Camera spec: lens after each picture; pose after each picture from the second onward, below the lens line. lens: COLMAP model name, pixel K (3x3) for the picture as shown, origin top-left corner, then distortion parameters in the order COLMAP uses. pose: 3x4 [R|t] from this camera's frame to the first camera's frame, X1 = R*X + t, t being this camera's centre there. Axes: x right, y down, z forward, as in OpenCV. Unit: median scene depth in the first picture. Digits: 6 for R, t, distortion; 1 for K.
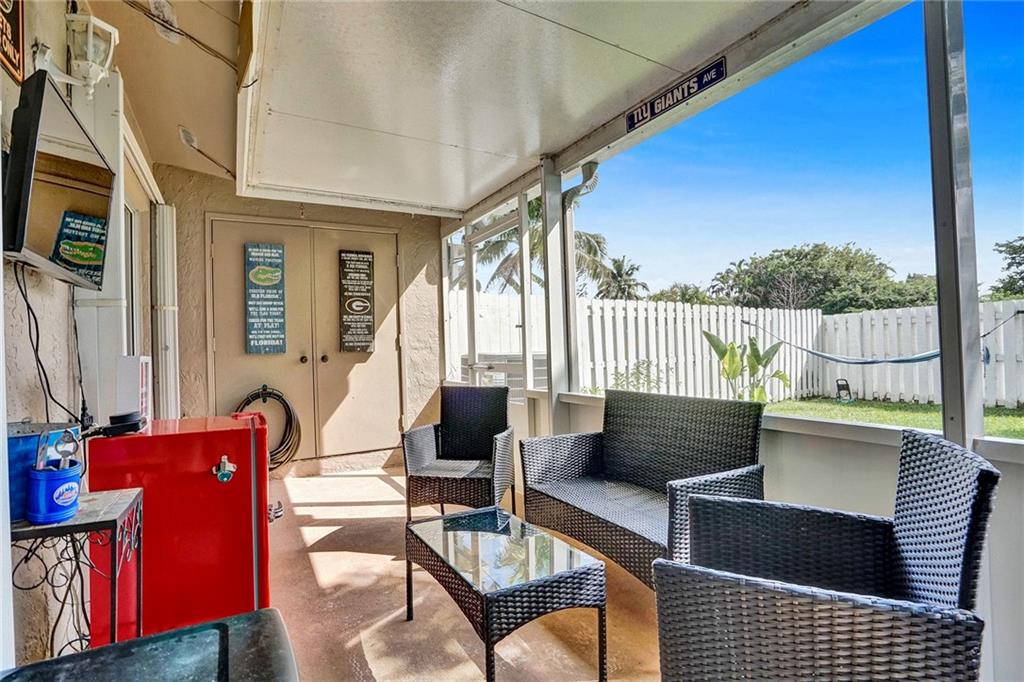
lens RADIAL K [[492.7, 0, 530.0], [0, 492.7, 339.6], [0, 0, 1]] dist [-0.074665, 0.034255]
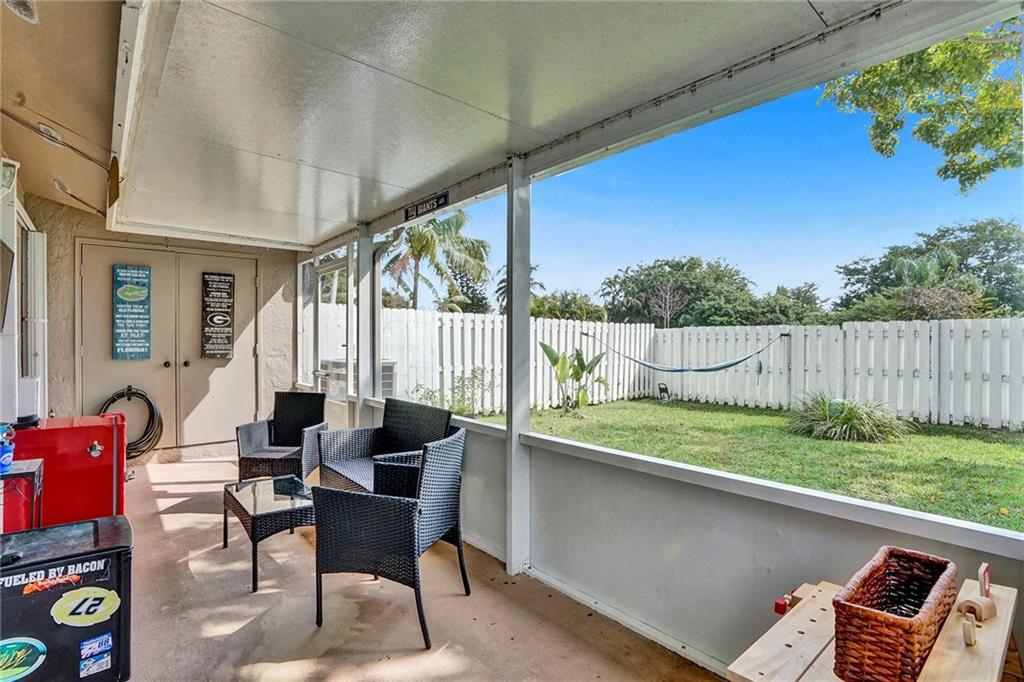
lens RADIAL K [[483.2, 0, 512.0], [0, 483.2, 341.0], [0, 0, 1]] dist [-0.051620, 0.018444]
pose [[0.984931, 0.031239, 0.170102, 0.168247], [-0.033494, 0.999385, 0.010401, -0.057024], [-0.169673, -0.015942, 0.985372, -0.283774]]
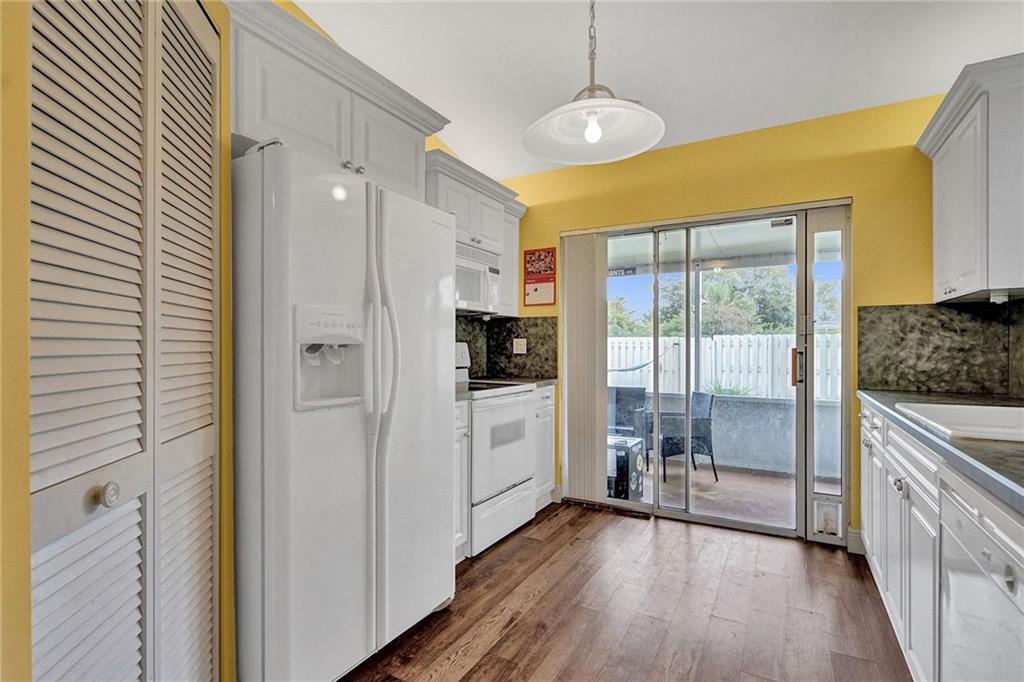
lens RADIAL K [[483.2, 0, 512.0], [0, 483.2, 341.0], [0, 0, 1]] dist [-0.051620, 0.018444]
pose [[0.872782, 0.035768, 0.486798, -0.761231], [-0.032034, 0.999359, -0.015995, -0.038036], [-0.487058, -0.001634, 0.873368, -0.539349]]
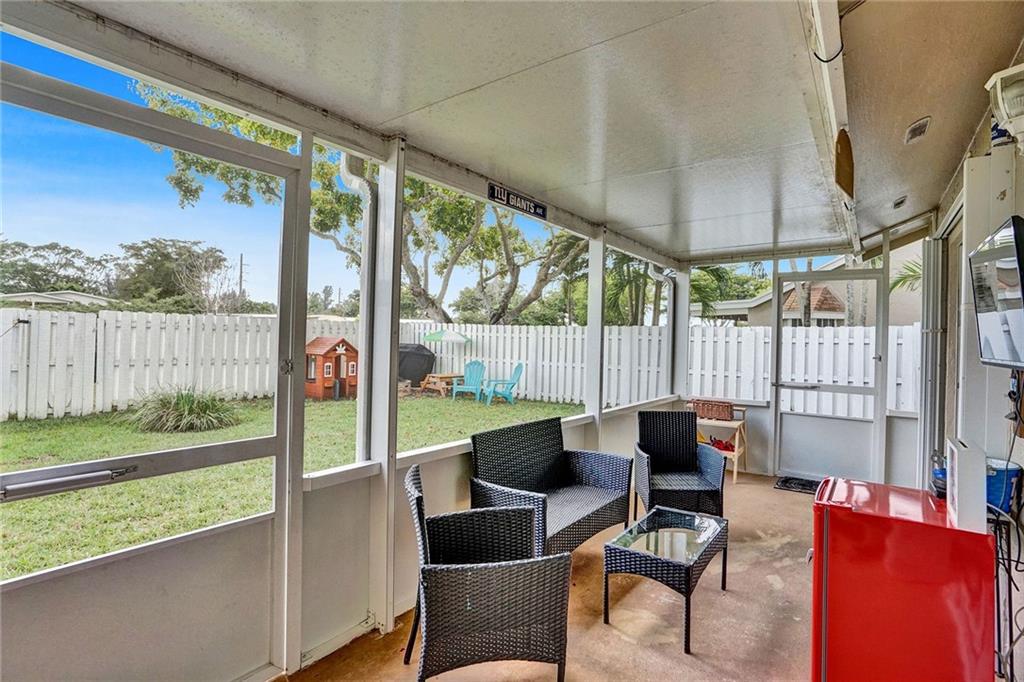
lens RADIAL K [[492.7, 0, 530.0], [0, 492.7, 339.6], [0, 0, 1]] dist [-0.074665, 0.034255]
pose [[-0.410346, 0.016157, 0.911787, -0.538022], [-0.023525, 0.999323, -0.028296, -0.033257], [-0.911626, -0.033060, -0.409688, 0.818752]]
